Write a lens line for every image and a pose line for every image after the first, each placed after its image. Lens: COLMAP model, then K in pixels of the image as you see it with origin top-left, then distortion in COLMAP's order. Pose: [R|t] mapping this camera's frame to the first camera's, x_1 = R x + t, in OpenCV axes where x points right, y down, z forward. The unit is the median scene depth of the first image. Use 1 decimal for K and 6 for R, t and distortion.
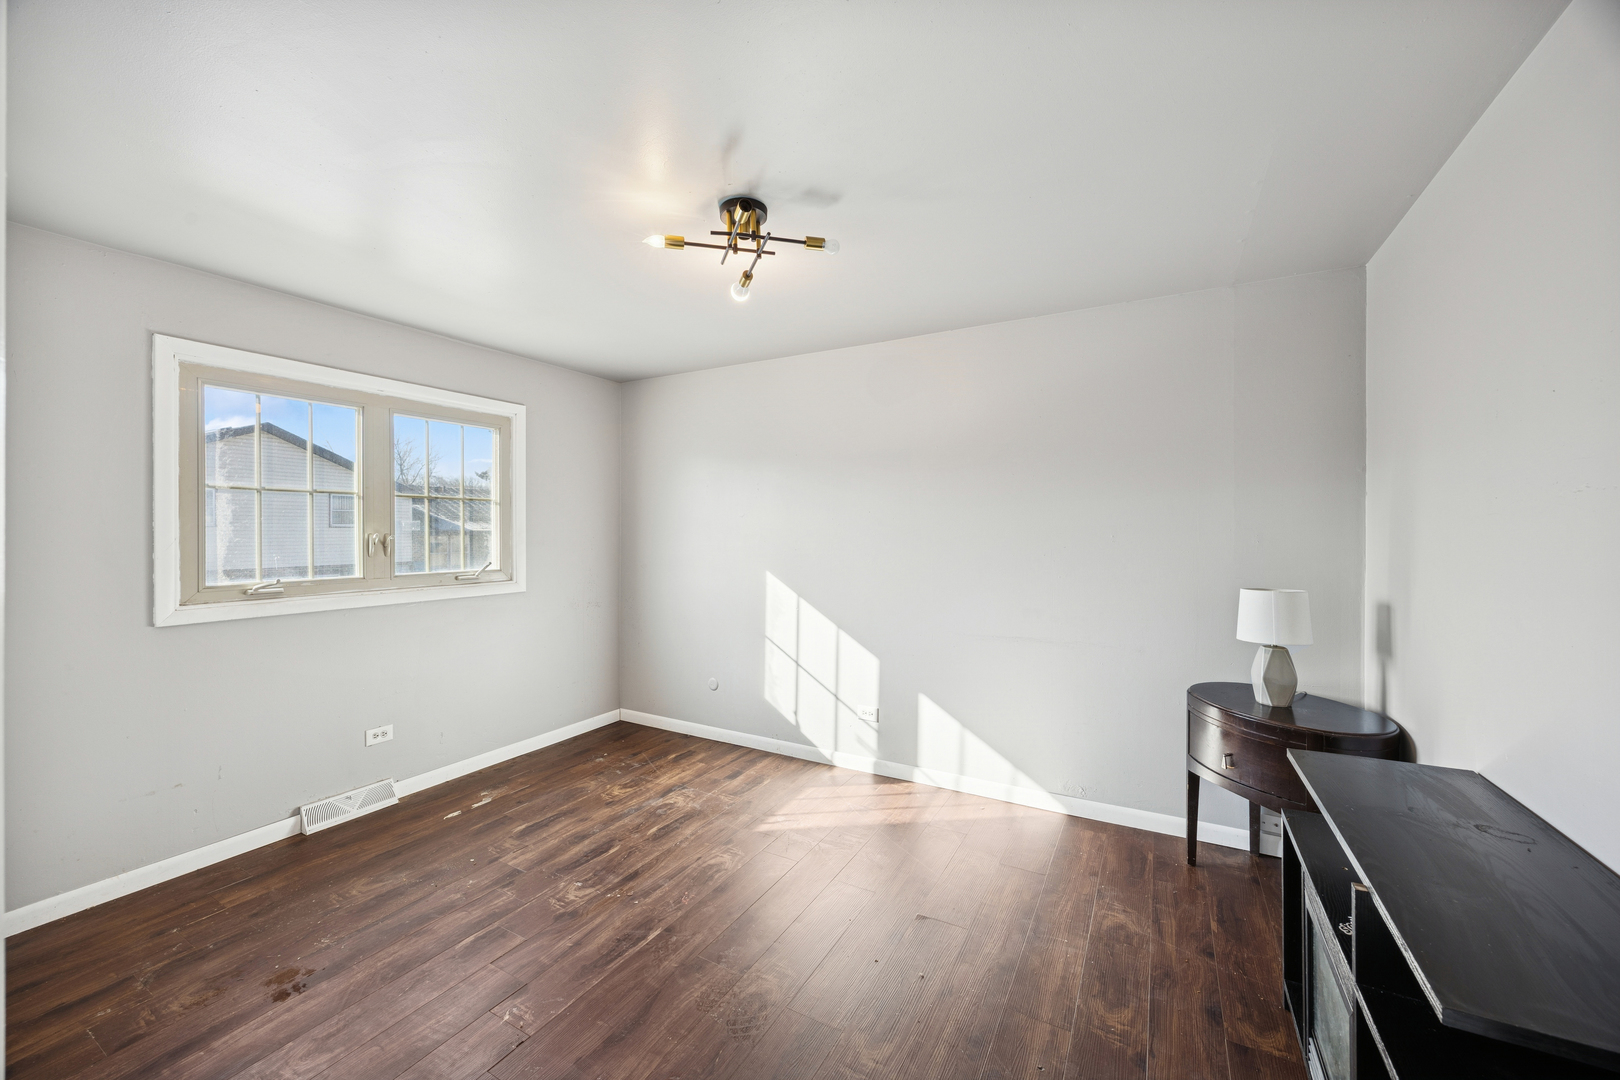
lens RADIAL K [[630.2, 0, 814.0], [0, 630.2, 527.8], [0, 0, 1]] dist [-0.004178, 0.000397]
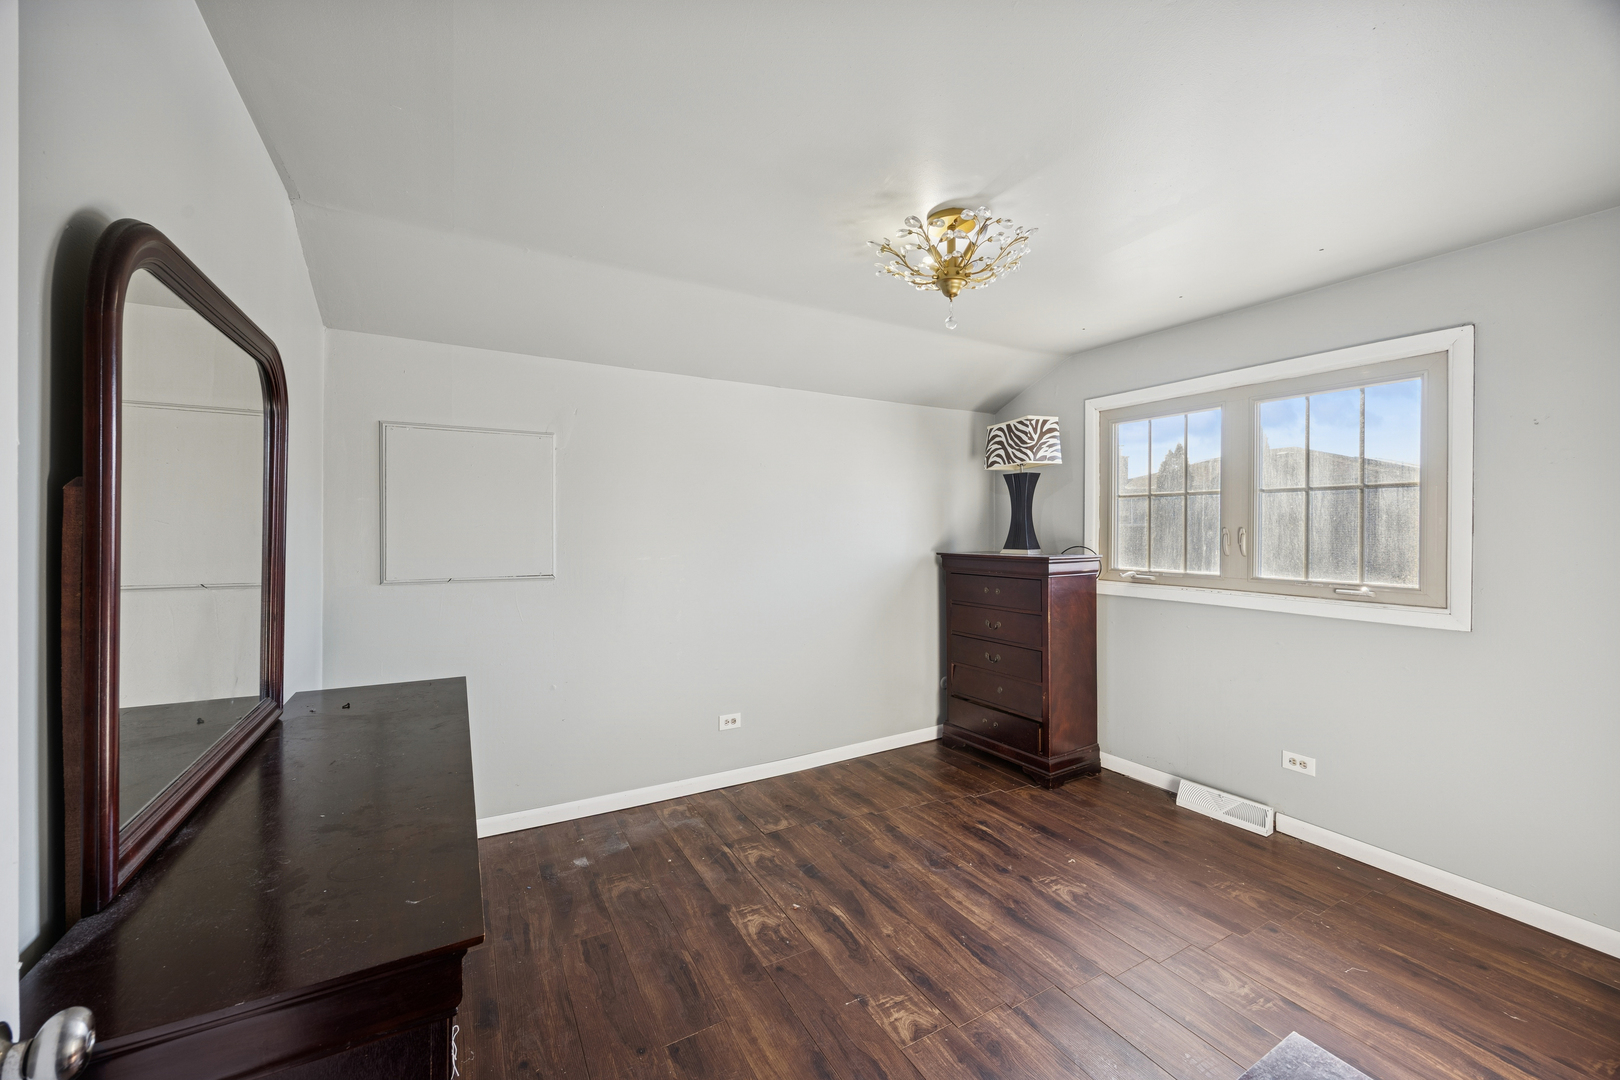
lens RADIAL K [[630.2, 0, 827.8], [0, 630.2, 528.6], [0, 0, 1]] dist [-0.004178, 0.000397]
pose [[-0.487211, -0.000405, -0.873284, 0.391344], [-0.005914, 0.999978, 0.002836, 0.004999], [0.873264, 0.006546, -0.487203, 0.796792]]
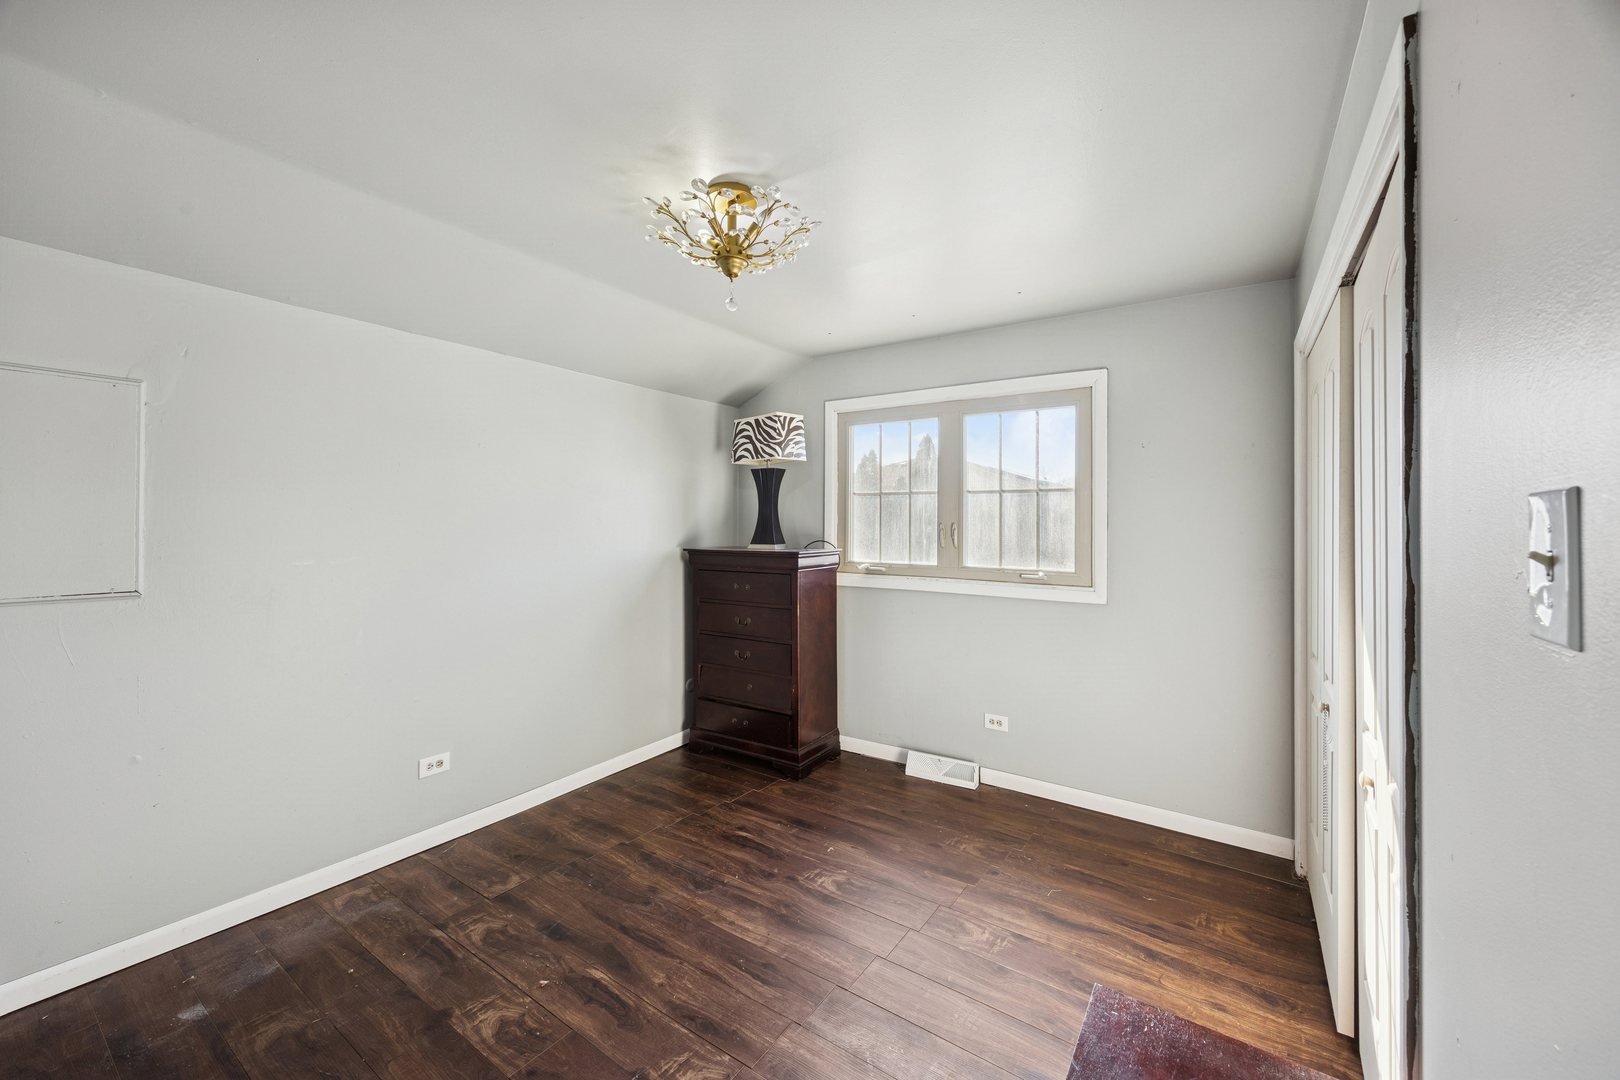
lens RADIAL K [[630.2, 0, 831.8], [0, 630.2, 515.5], [0, 0, 1]] dist [-0.004178, 0.000397]
pose [[-0.060334, -0.013323, -0.998089, 0.369153], [-0.009933, 0.999869, -0.012746, 0.004960], [0.998129, 0.009145, -0.060458, 0.743343]]
